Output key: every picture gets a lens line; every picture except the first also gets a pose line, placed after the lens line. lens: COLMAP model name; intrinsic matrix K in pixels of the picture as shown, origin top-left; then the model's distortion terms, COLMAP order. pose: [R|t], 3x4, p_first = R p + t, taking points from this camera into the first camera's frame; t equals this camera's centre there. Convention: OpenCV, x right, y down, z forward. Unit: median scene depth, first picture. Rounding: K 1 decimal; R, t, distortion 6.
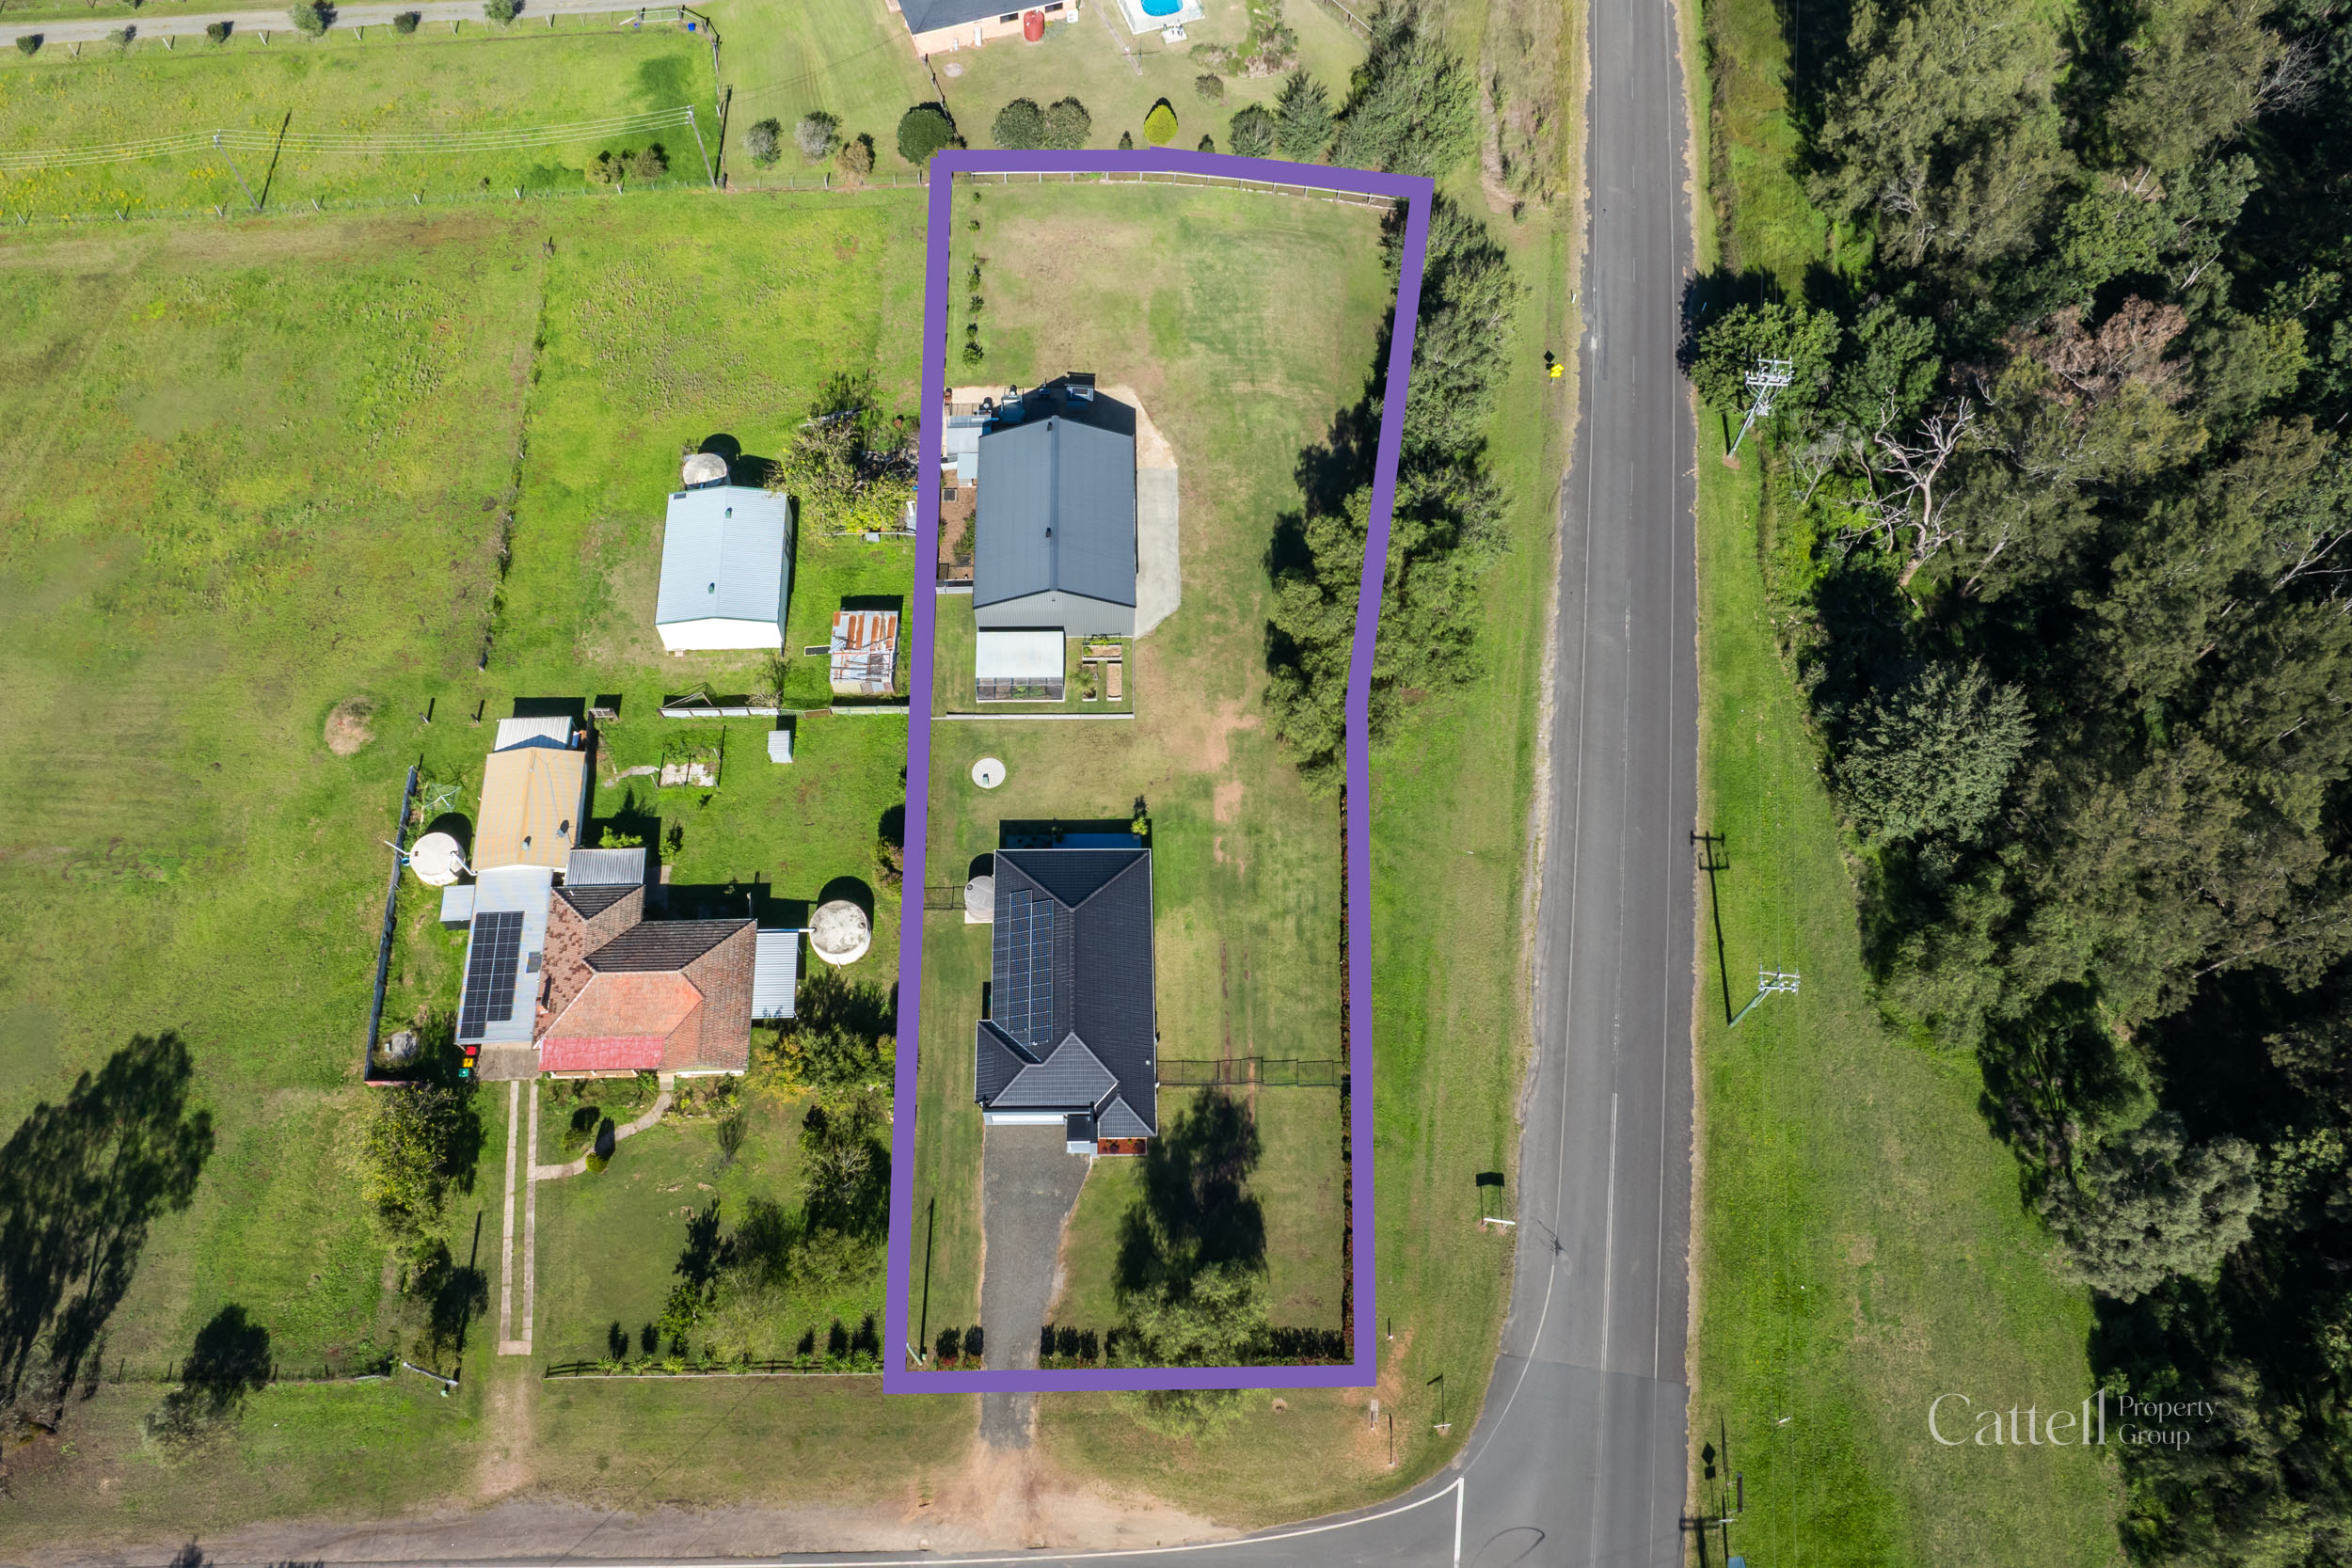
lens RADIAL K [[1634.9, 0, 1176.0], [0, 1634.9, 784.0], [0, 0, 1]] dist [-0.030852, 0.005715]
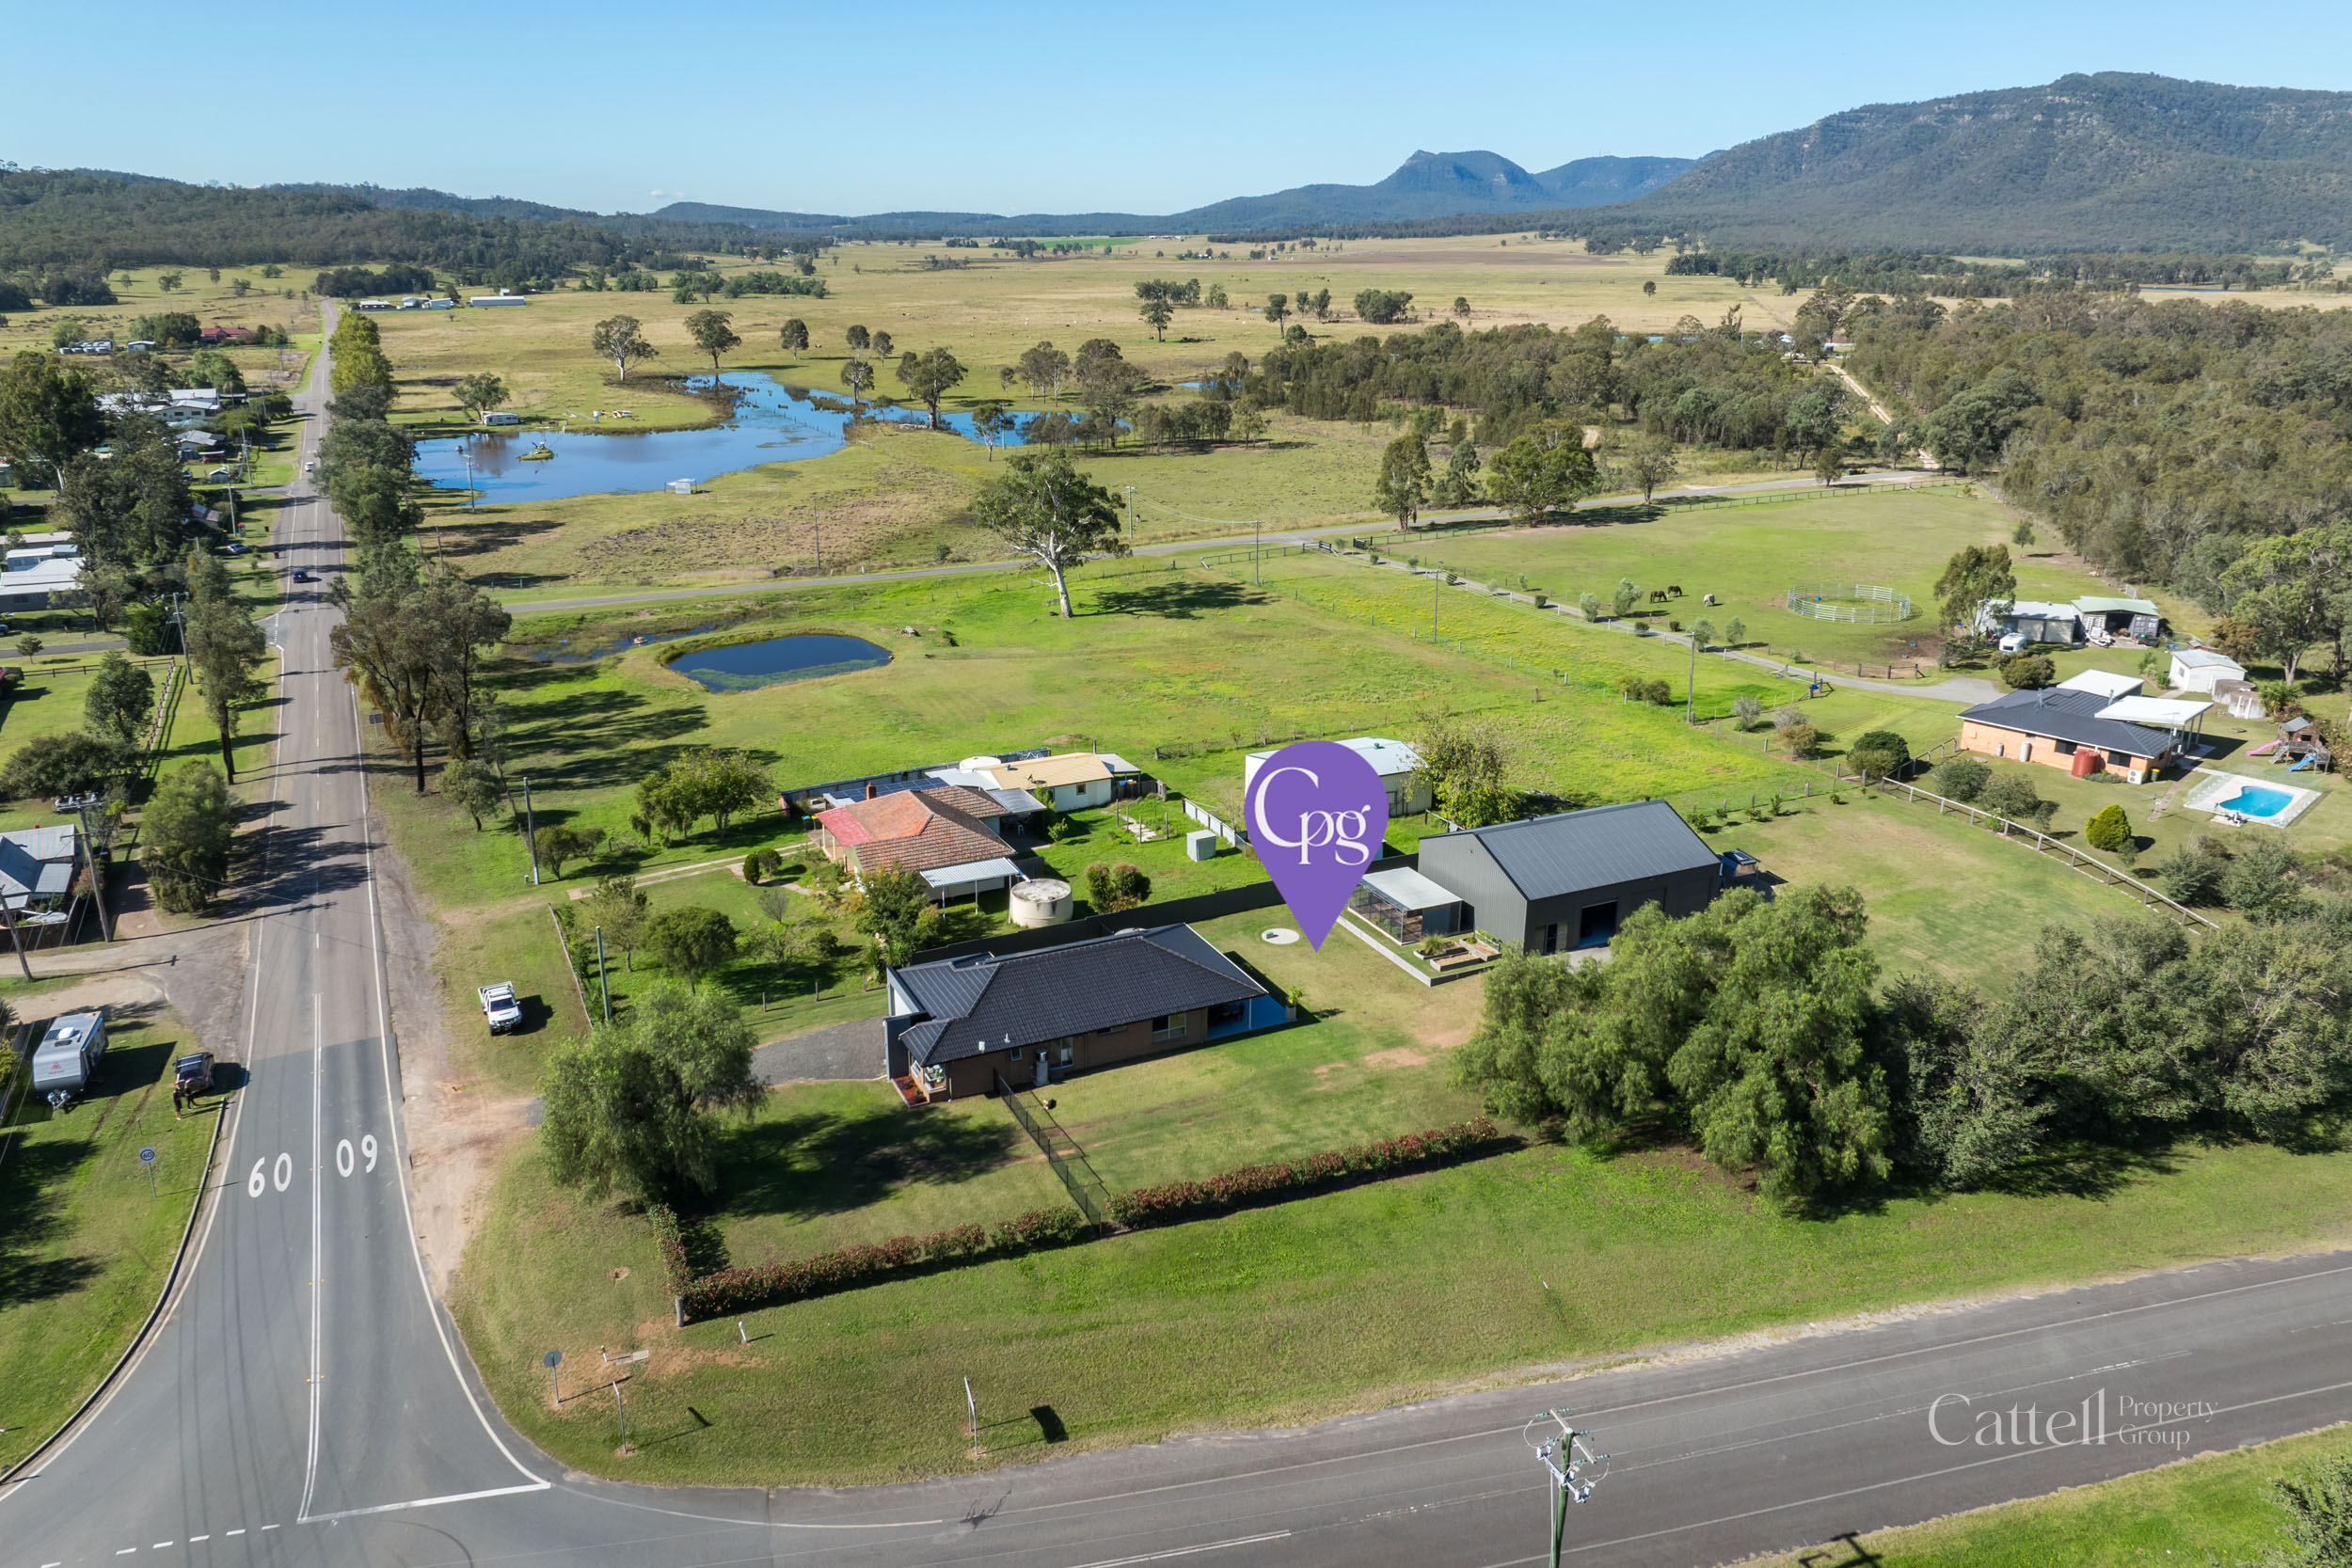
lens RADIAL K [[1634.9, 0, 1176.0], [0, 1634.9, 784.0], [0, 0, 1]] dist [-0.030852, 0.005715]
pose [[0.430912, 0.308795, -0.847915, 0.626699], [-0.820996, 0.524149, -0.226346, 0.211394], [0.374540, 0.793671, 0.479382, 0.532256]]
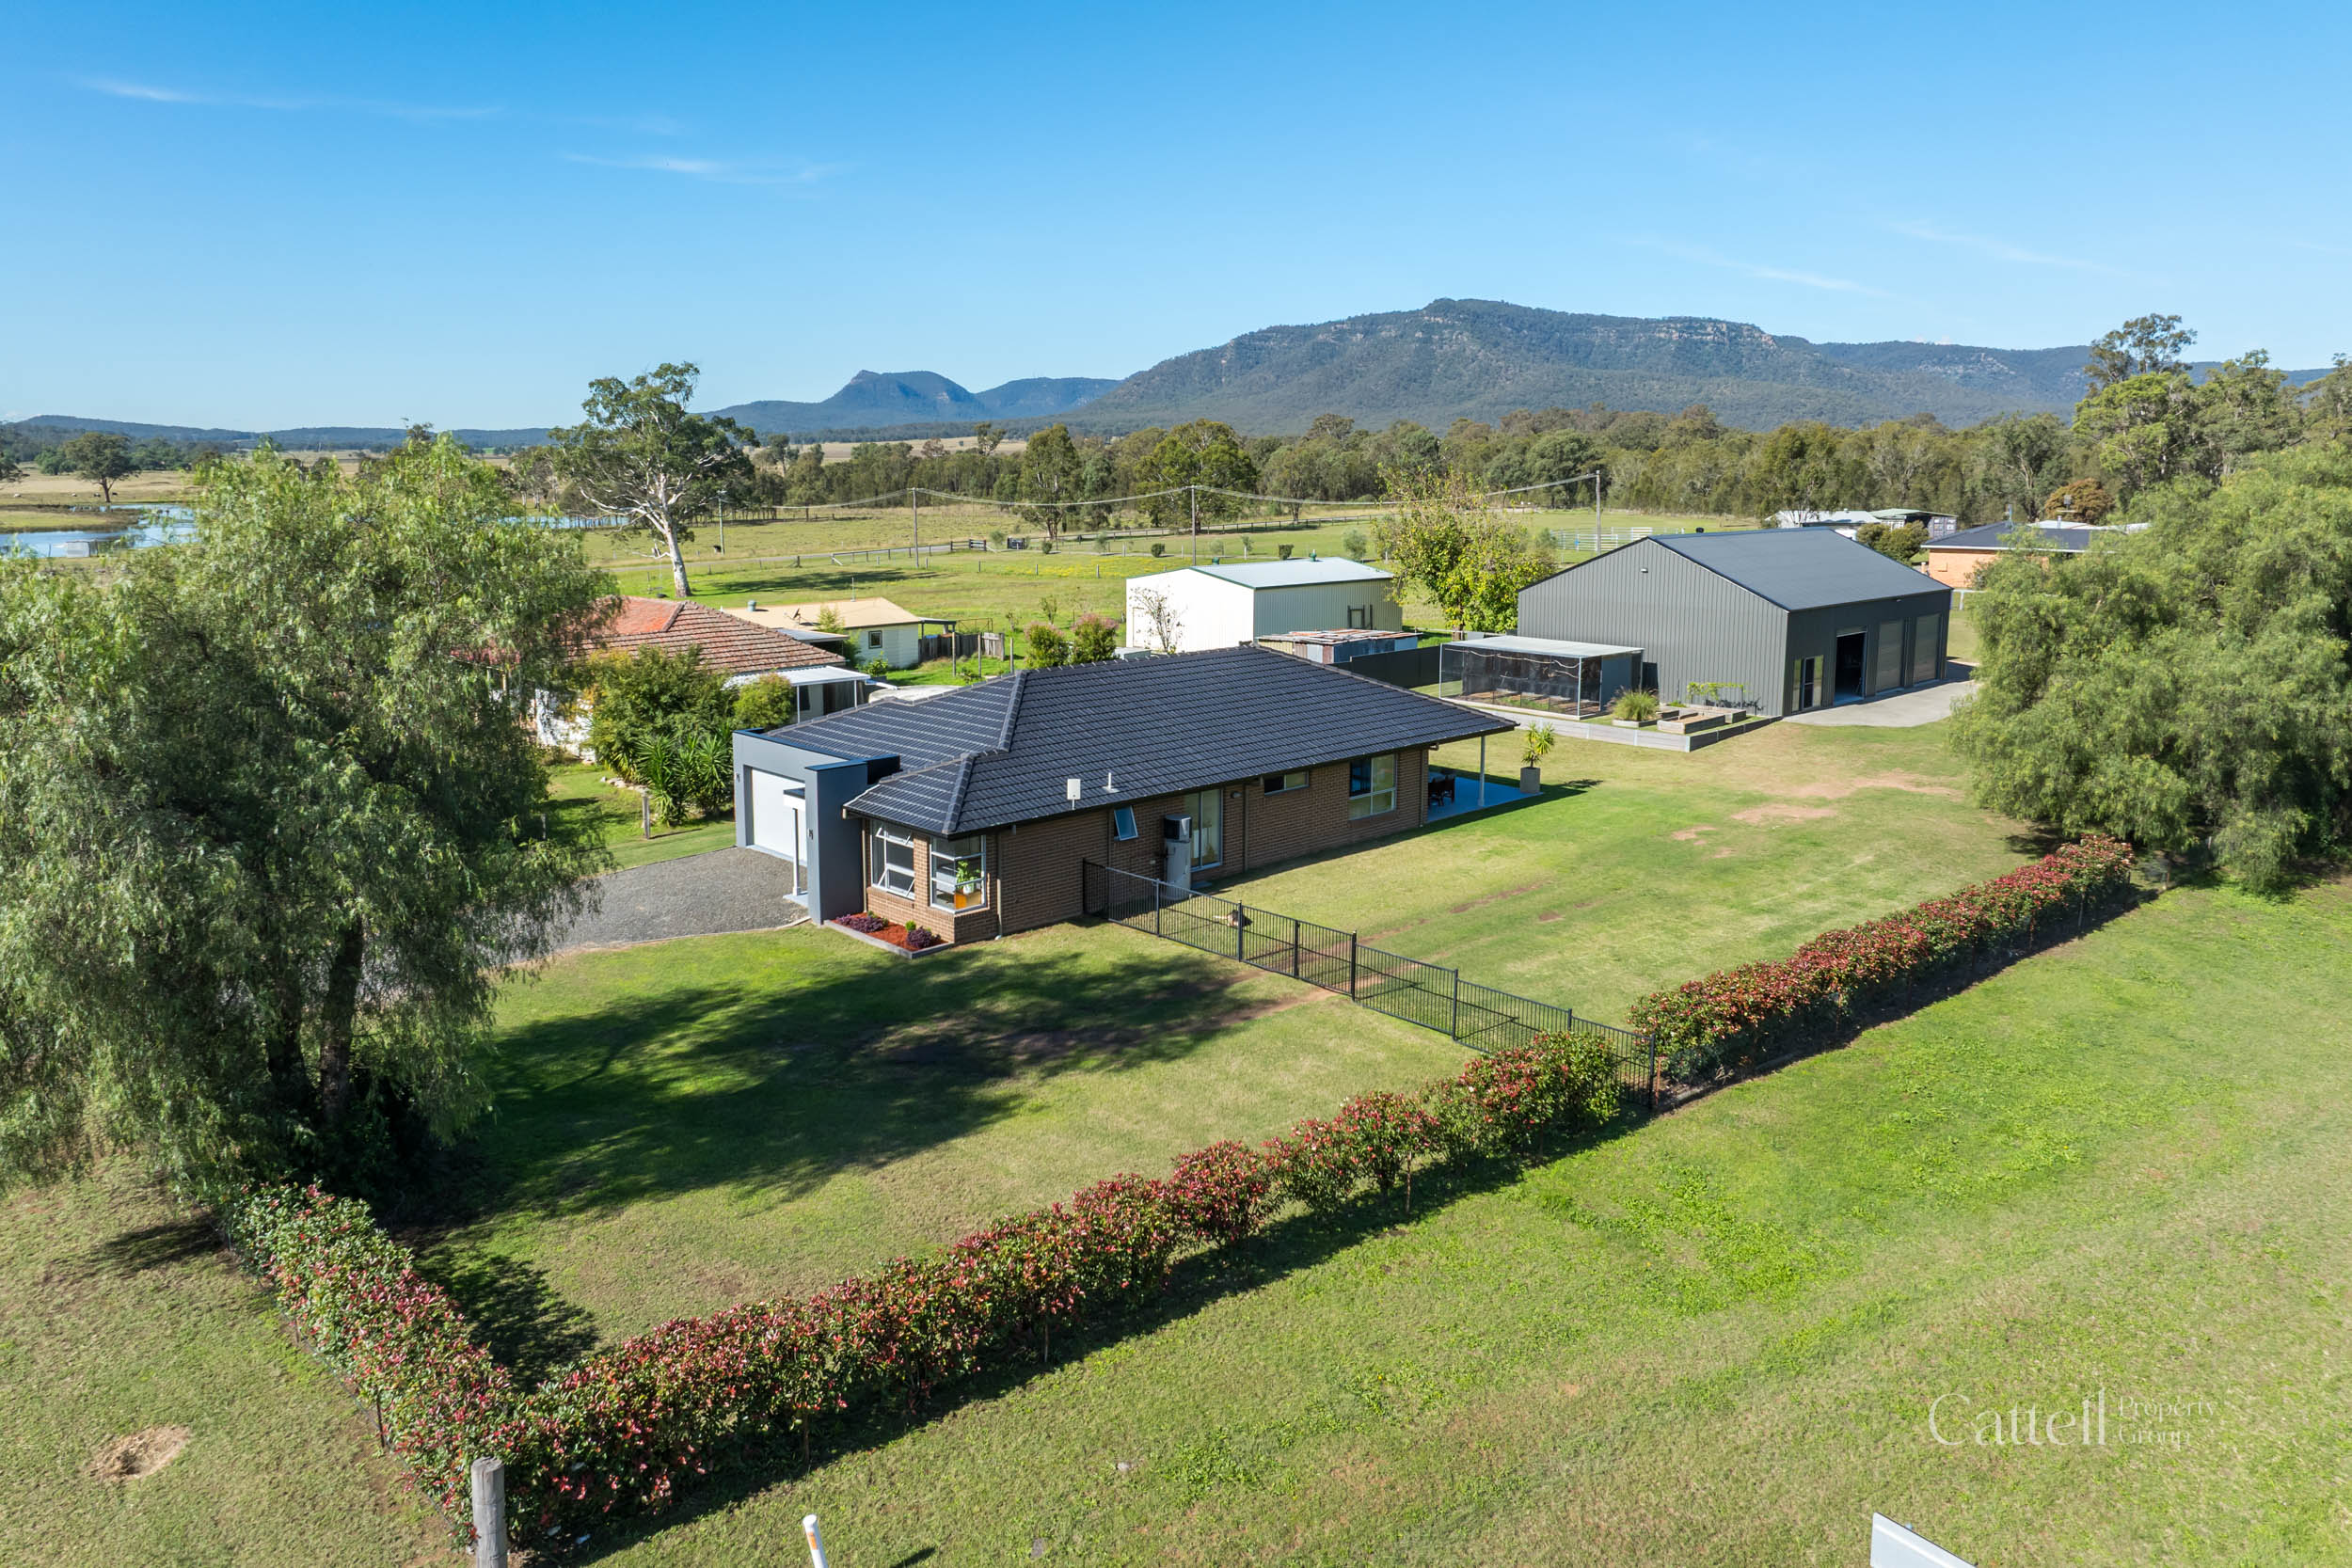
lens RADIAL K [[1634.9, 0, 1176.0], [0, 1634.9, 784.0], [0, 0, 1]] dist [-0.030852, 0.005715]
pose [[0.692887, 0.168257, -0.701140, 0.220546], [-0.659159, 0.541950, -0.521345, 0.326751], [0.292263, 0.823396, 0.486417, 0.807514]]
